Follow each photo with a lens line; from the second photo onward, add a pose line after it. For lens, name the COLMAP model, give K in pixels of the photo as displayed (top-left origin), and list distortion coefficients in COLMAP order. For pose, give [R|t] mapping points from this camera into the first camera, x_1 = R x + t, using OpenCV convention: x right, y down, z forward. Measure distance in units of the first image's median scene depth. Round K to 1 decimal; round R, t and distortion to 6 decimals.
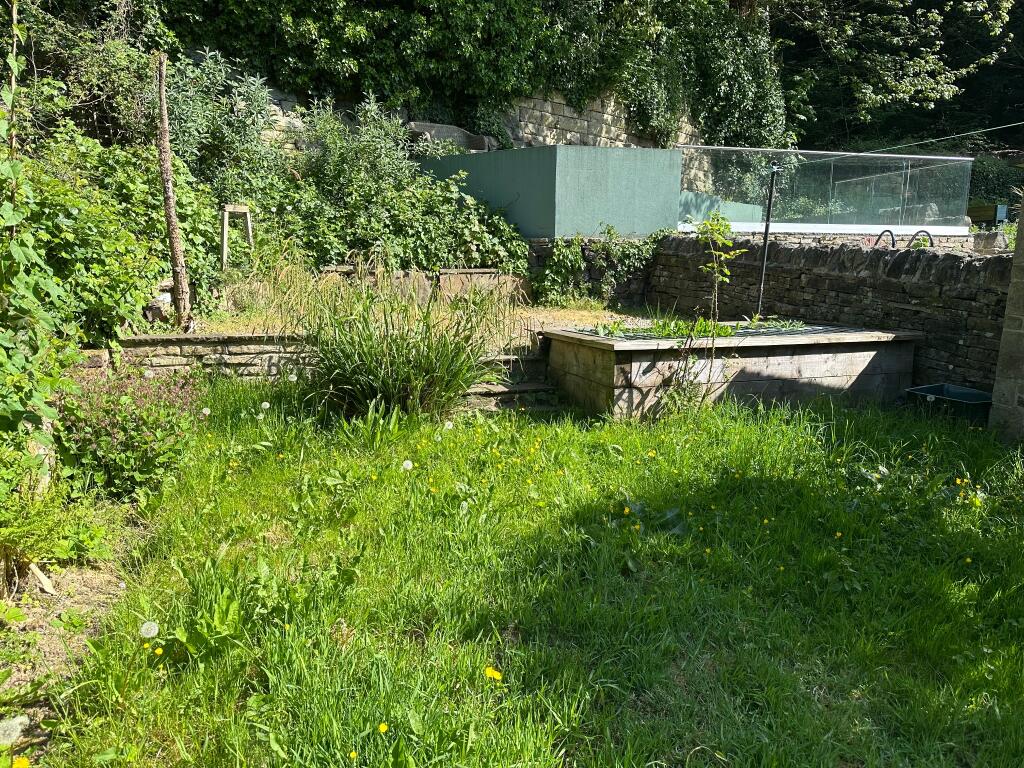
lens RADIAL K [[716.0, 0, 511.7], [0, 716.0, 382.3], [0, 0, 1]] dist [0.152021, -0.260804]
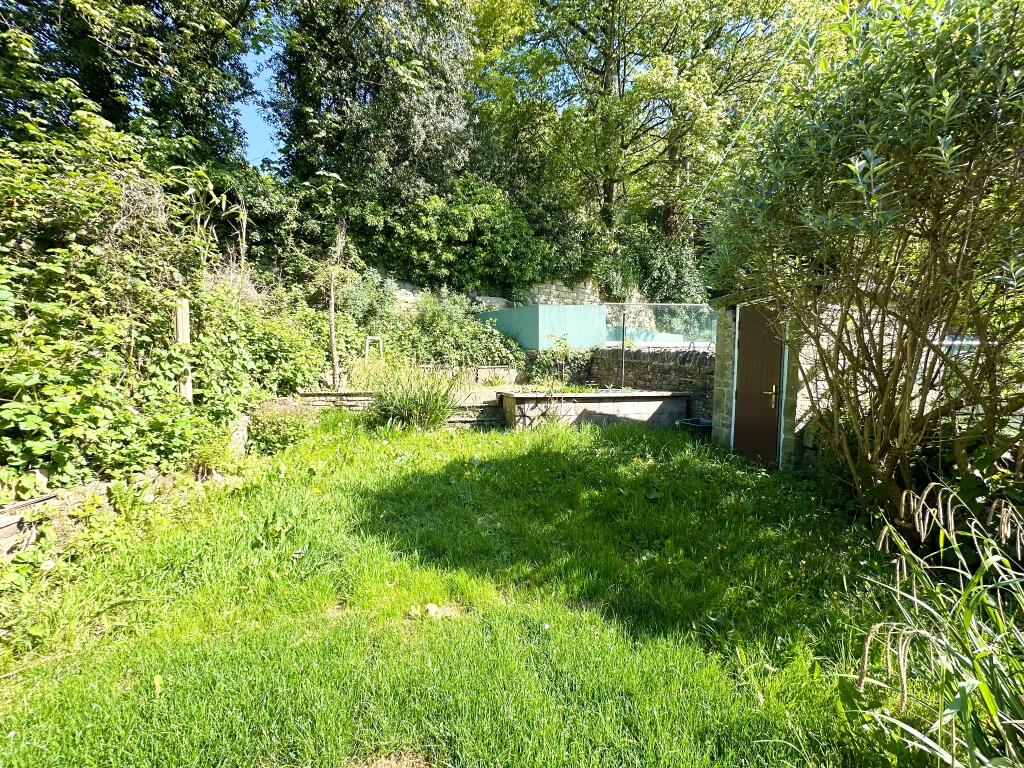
lens RADIAL K [[406.7, 0, 511.3], [0, 406.7, 378.7], [0, 0, 1]] dist [0.008345, -0.000151]
pose [[0.988788, -0.005536, -0.149220, 0.152163], [-0.015960, 0.989670, -0.142475, 0.033446], [0.148468, 0.143260, 0.978486, -0.070173]]
